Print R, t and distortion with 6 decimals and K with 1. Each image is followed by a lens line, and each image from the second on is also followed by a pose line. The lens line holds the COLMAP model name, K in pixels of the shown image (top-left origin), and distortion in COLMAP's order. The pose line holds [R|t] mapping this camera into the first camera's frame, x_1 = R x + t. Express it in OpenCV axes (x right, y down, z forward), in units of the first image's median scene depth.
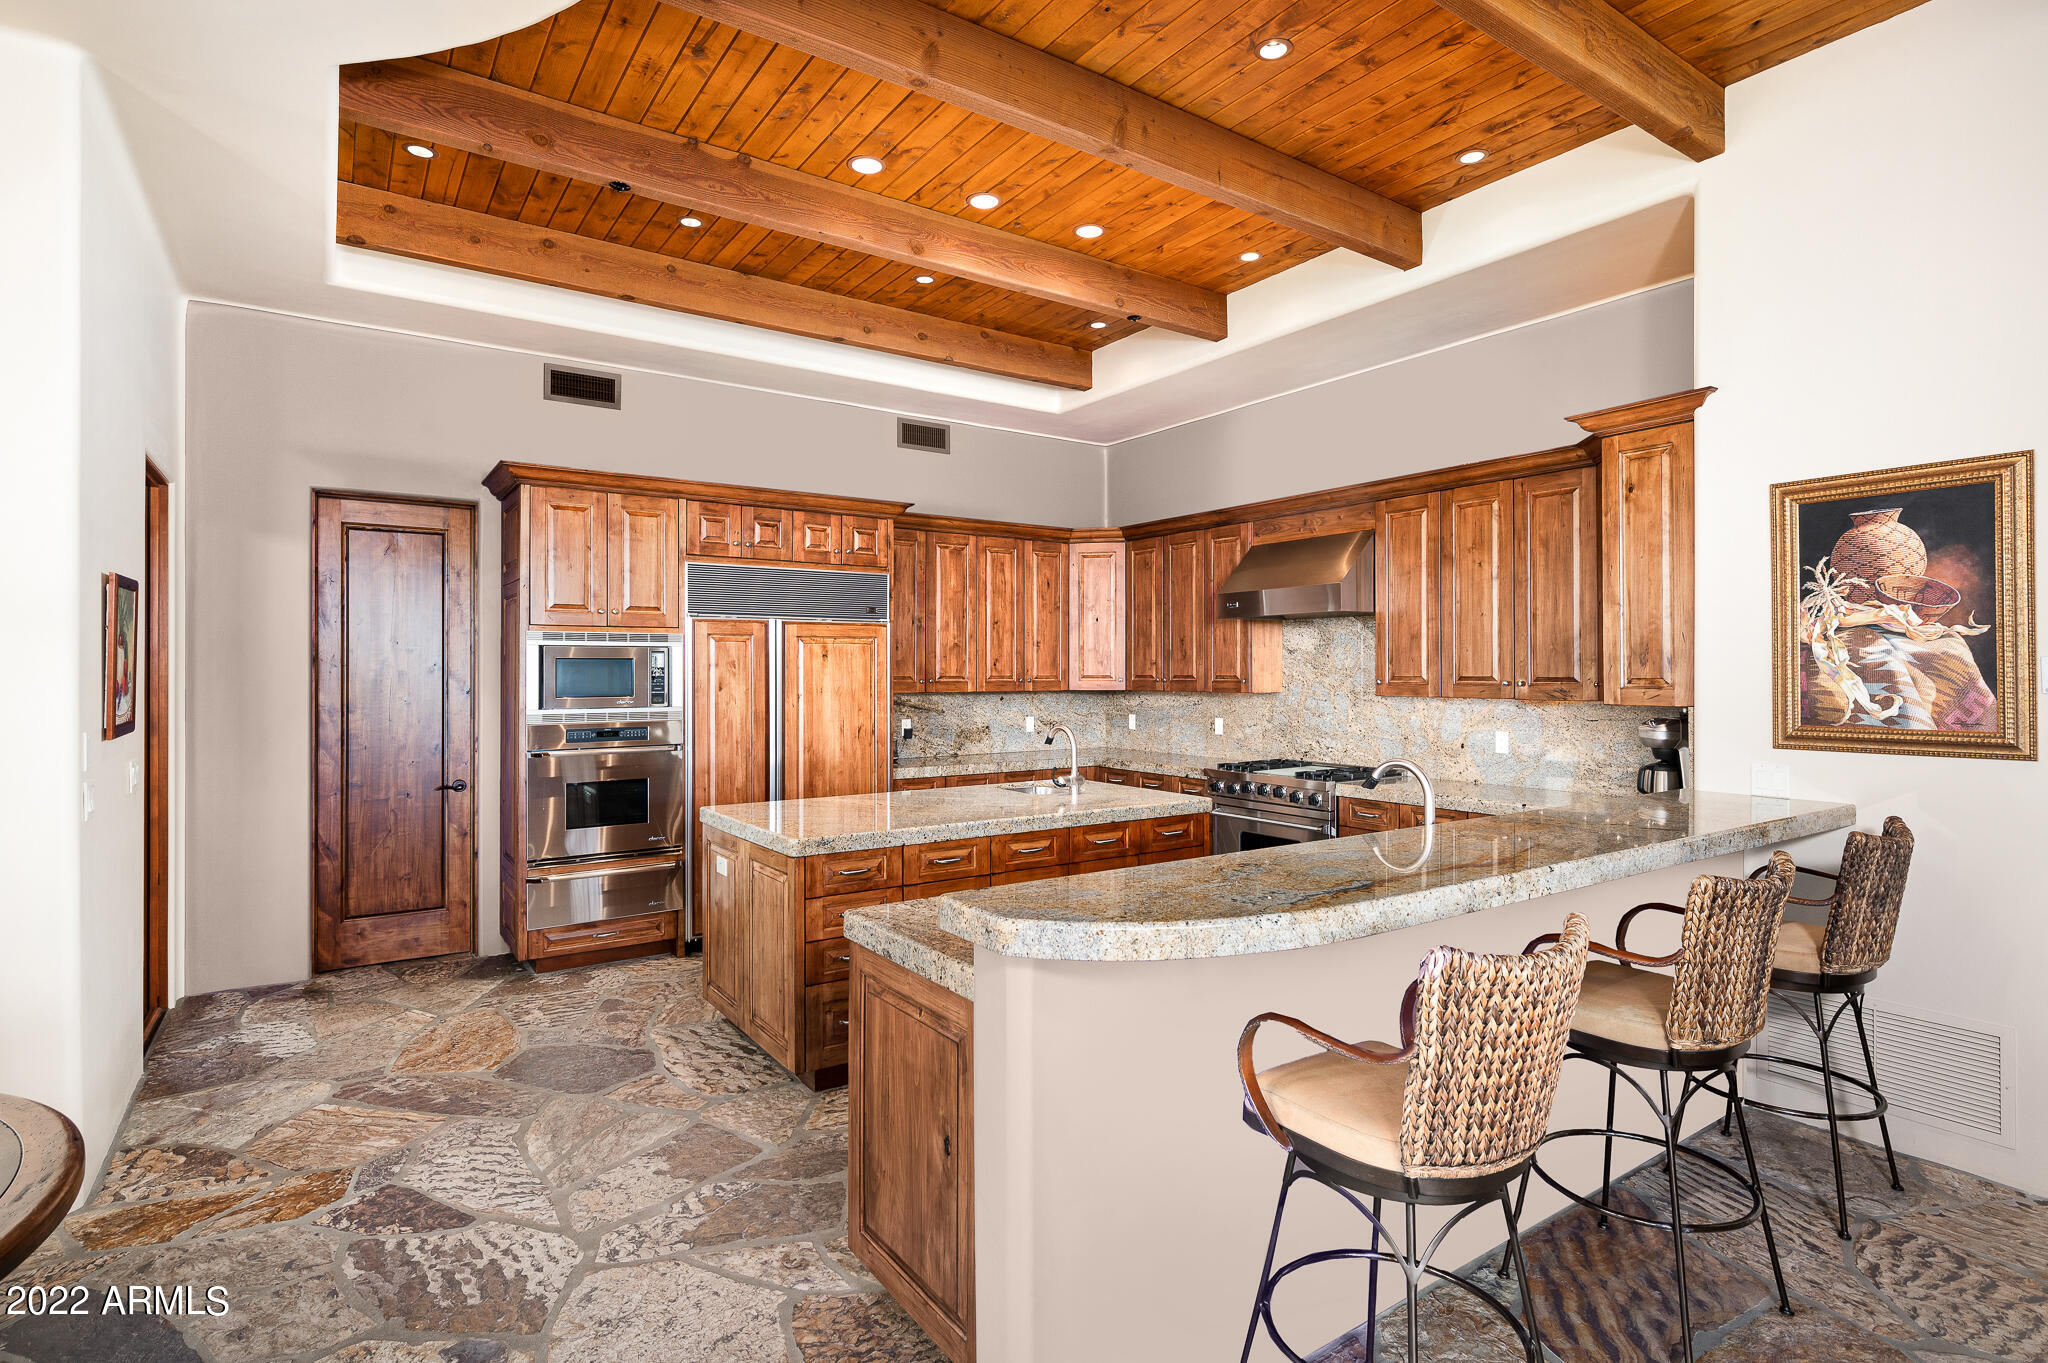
lens RADIAL K [[1003.6, 0, 1023.1], [0, 1003.6, 673.8], [0, 0, 1]] dist [-0.003398, -0.001189]
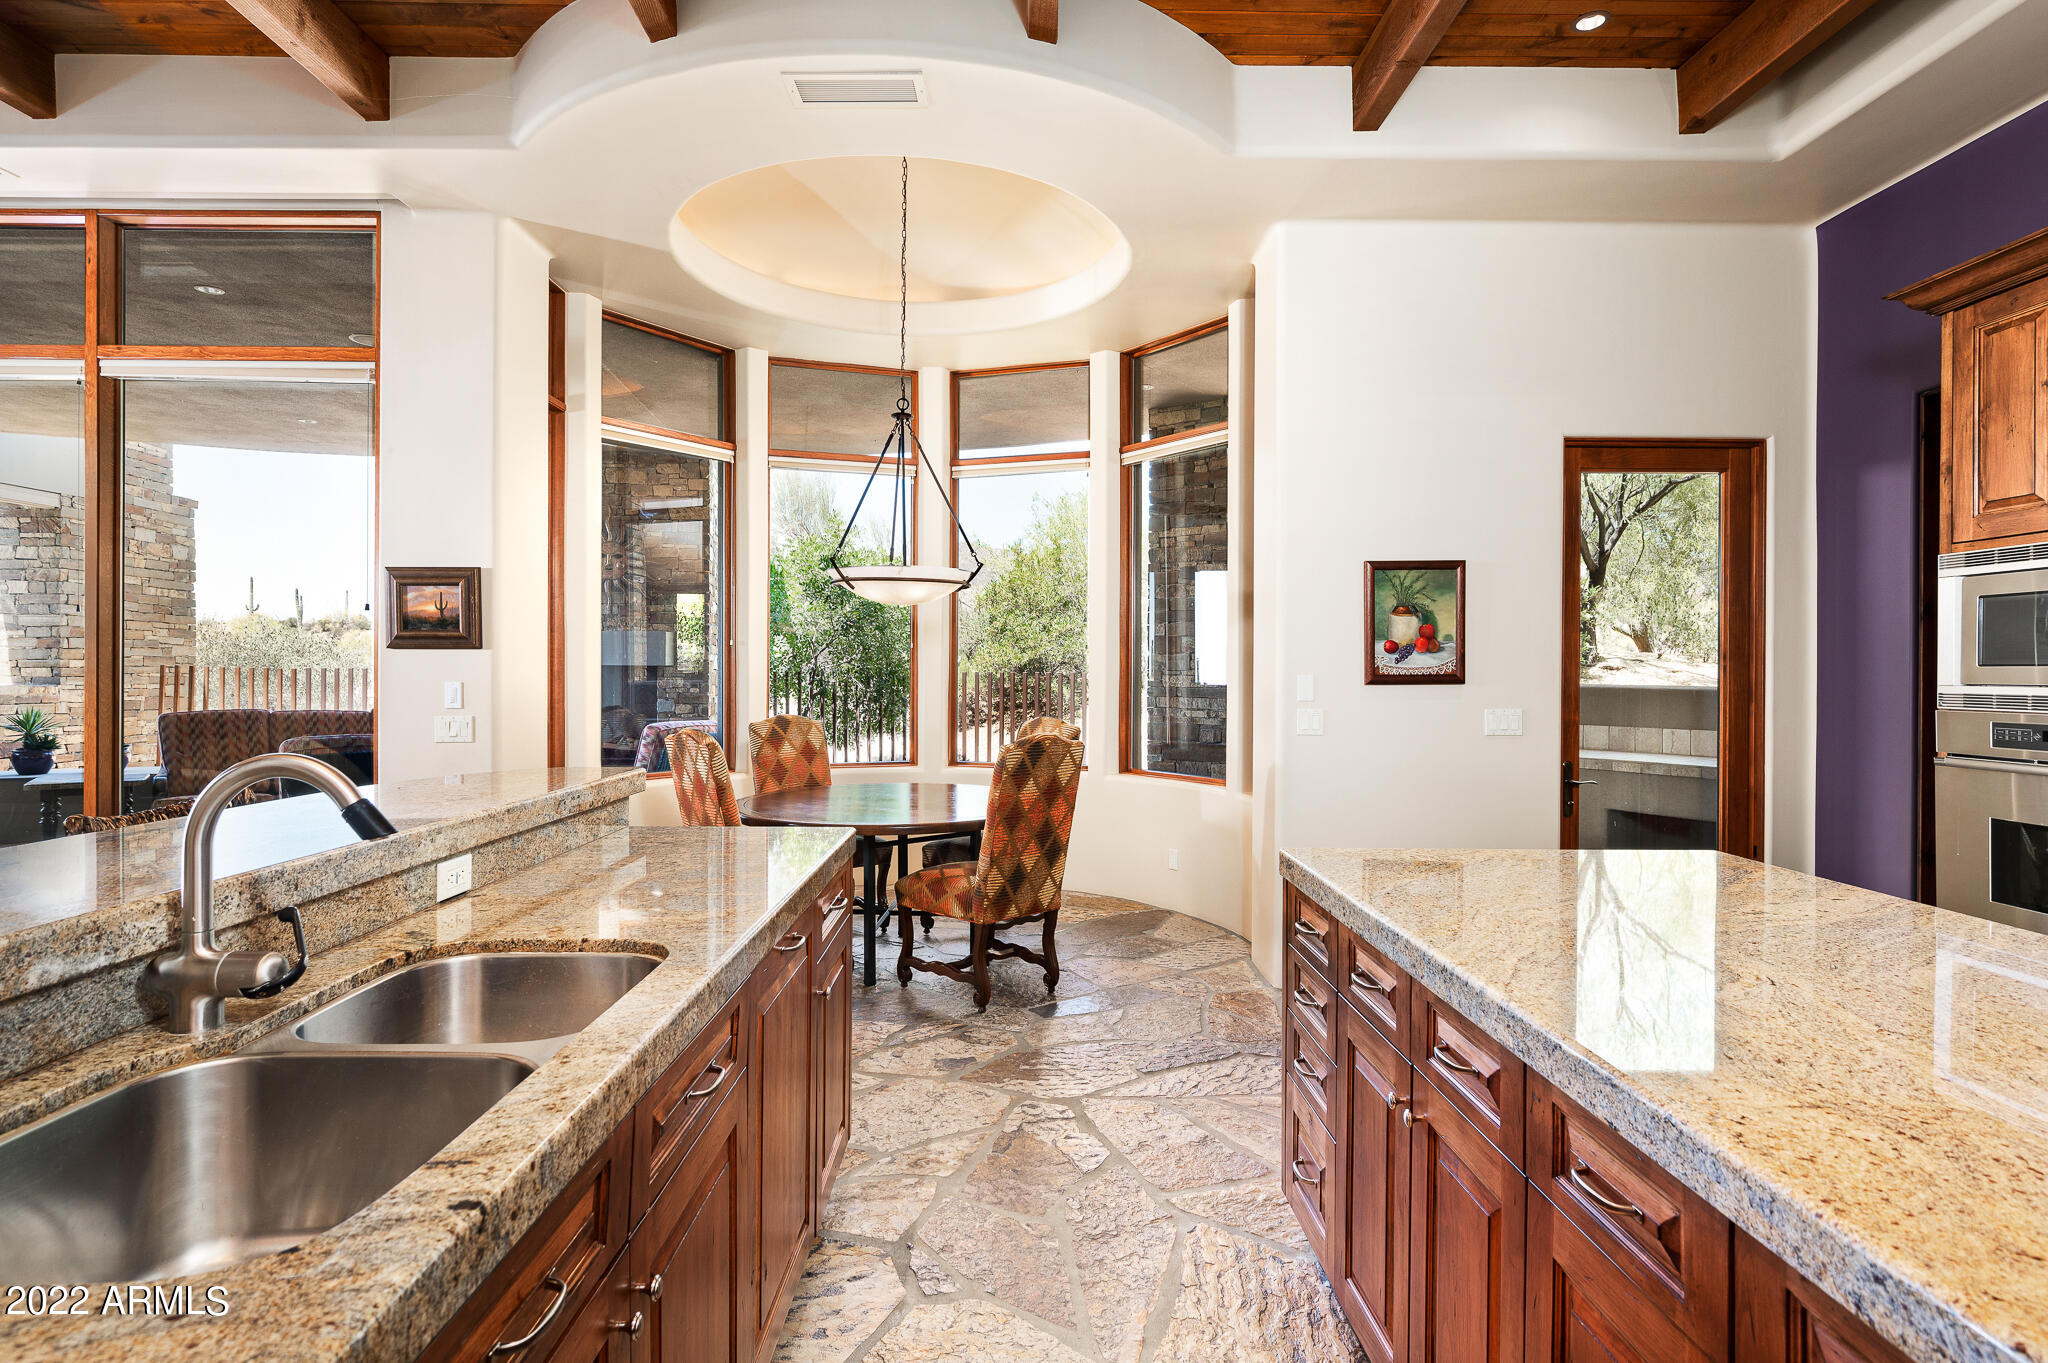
lens RADIAL K [[1049.4, 0, 1024.8], [0, 1049.4, 678.4], [0, 0, 1]] dist [-0.001334, -0.000013]
pose [[-0.554223, 0.001144, -0.832367, 0.323138], [-0.006495, 0.999963, 0.005699, 0.029983], [0.832343, 0.008565, -0.554195, 0.849640]]
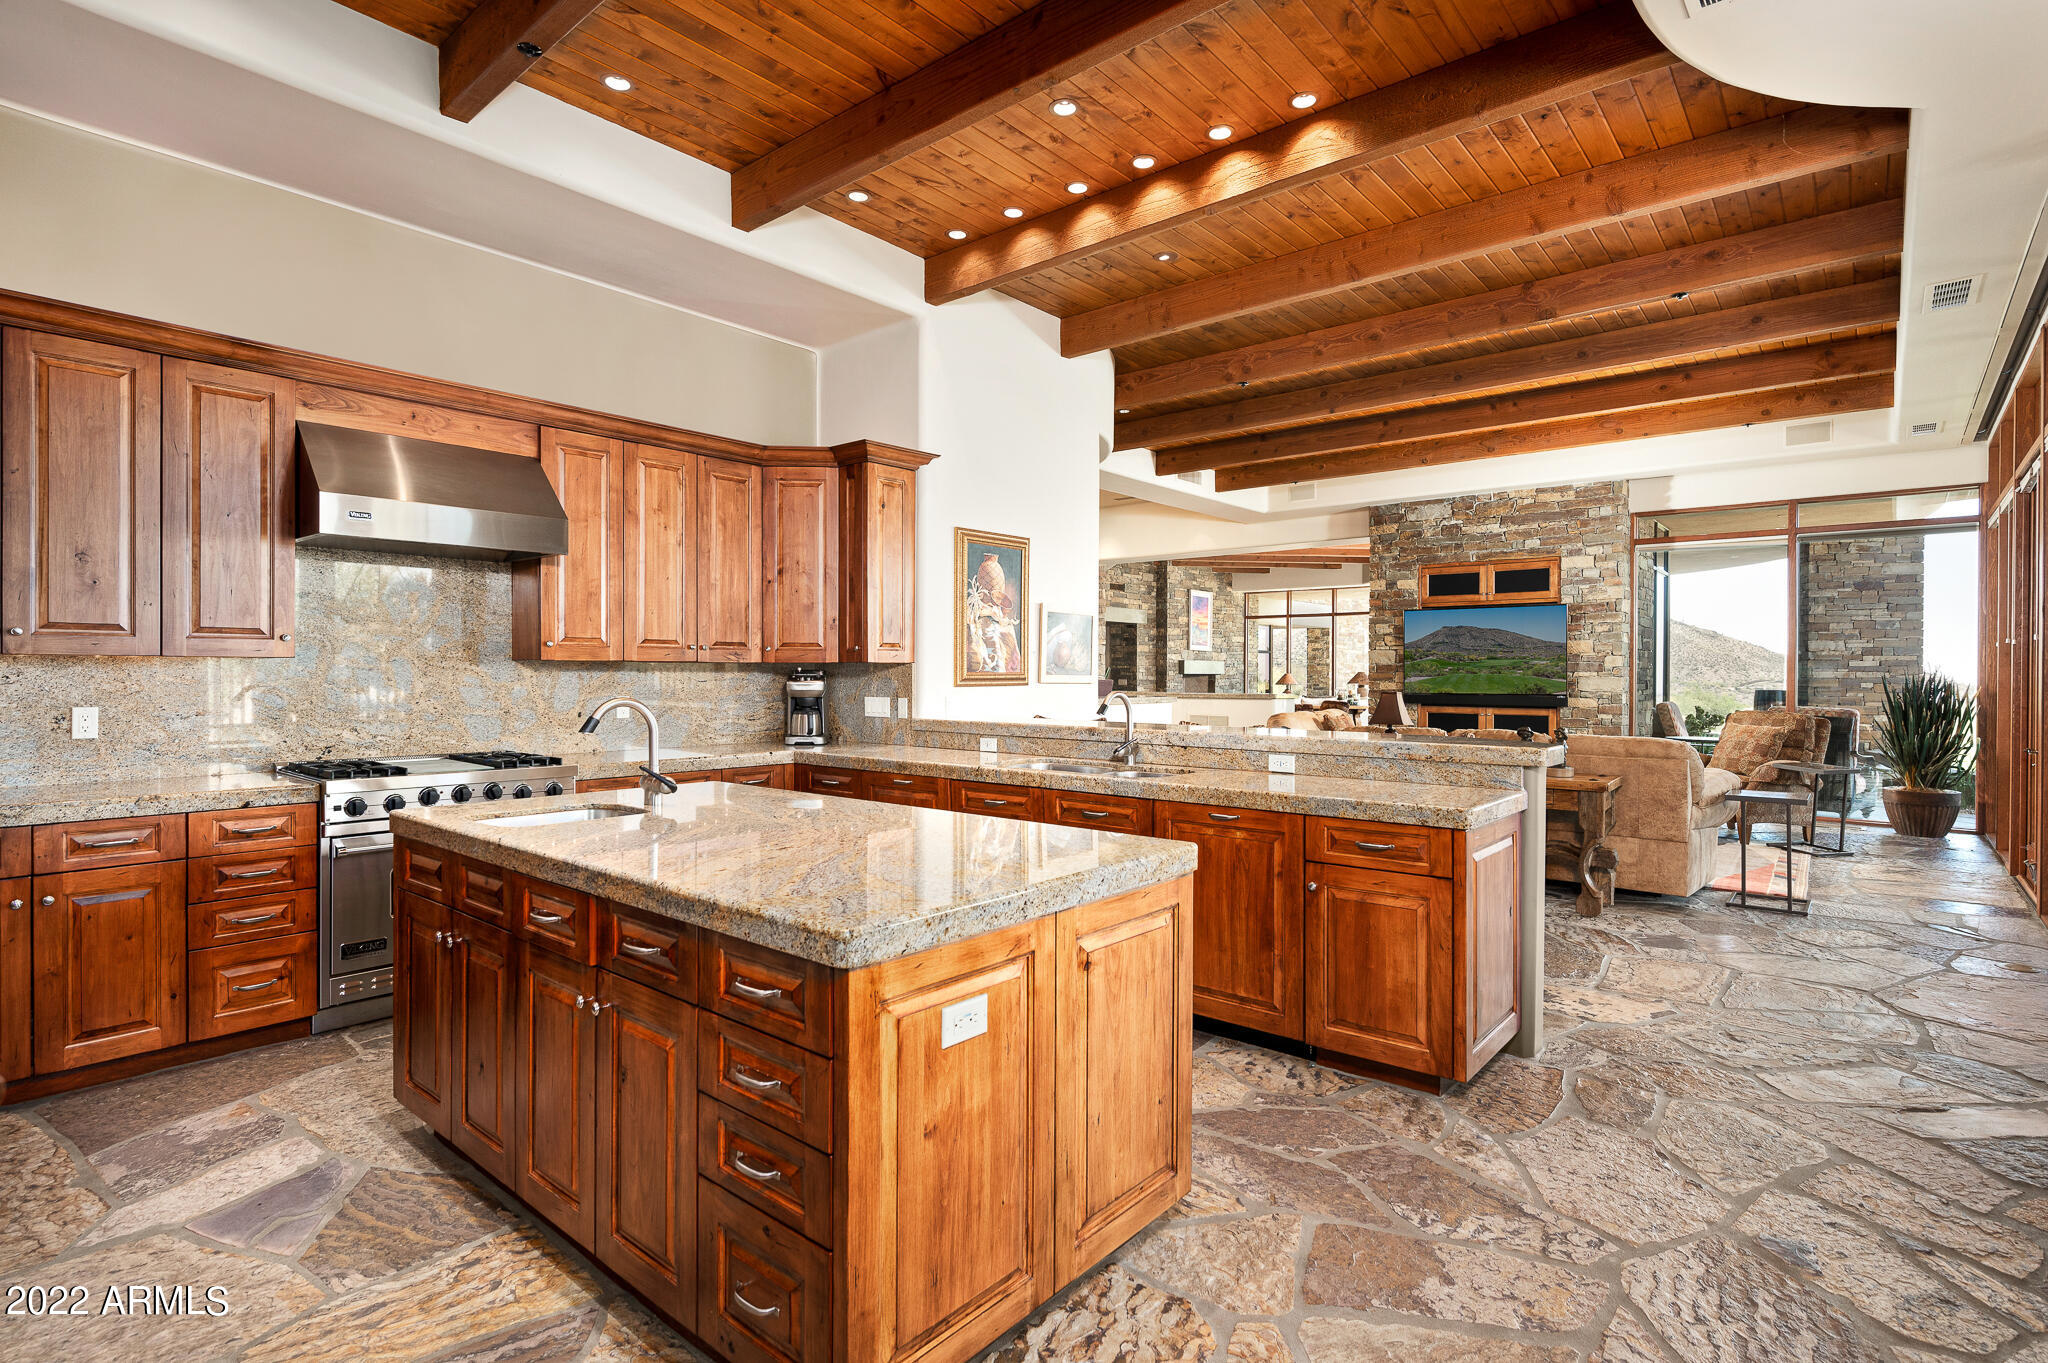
lens RADIAL K [[1003.6, 0, 1015.6], [0, 1003.6, 679.4], [0, 0, 1]] dist [-0.003398, -0.001189]
pose [[-0.249354, -0.006161, 0.968393, -0.577923], [-0.001413, 0.999981, 0.005999, 0.034163], [-0.968411, 0.000128, -0.249358, 0.870813]]
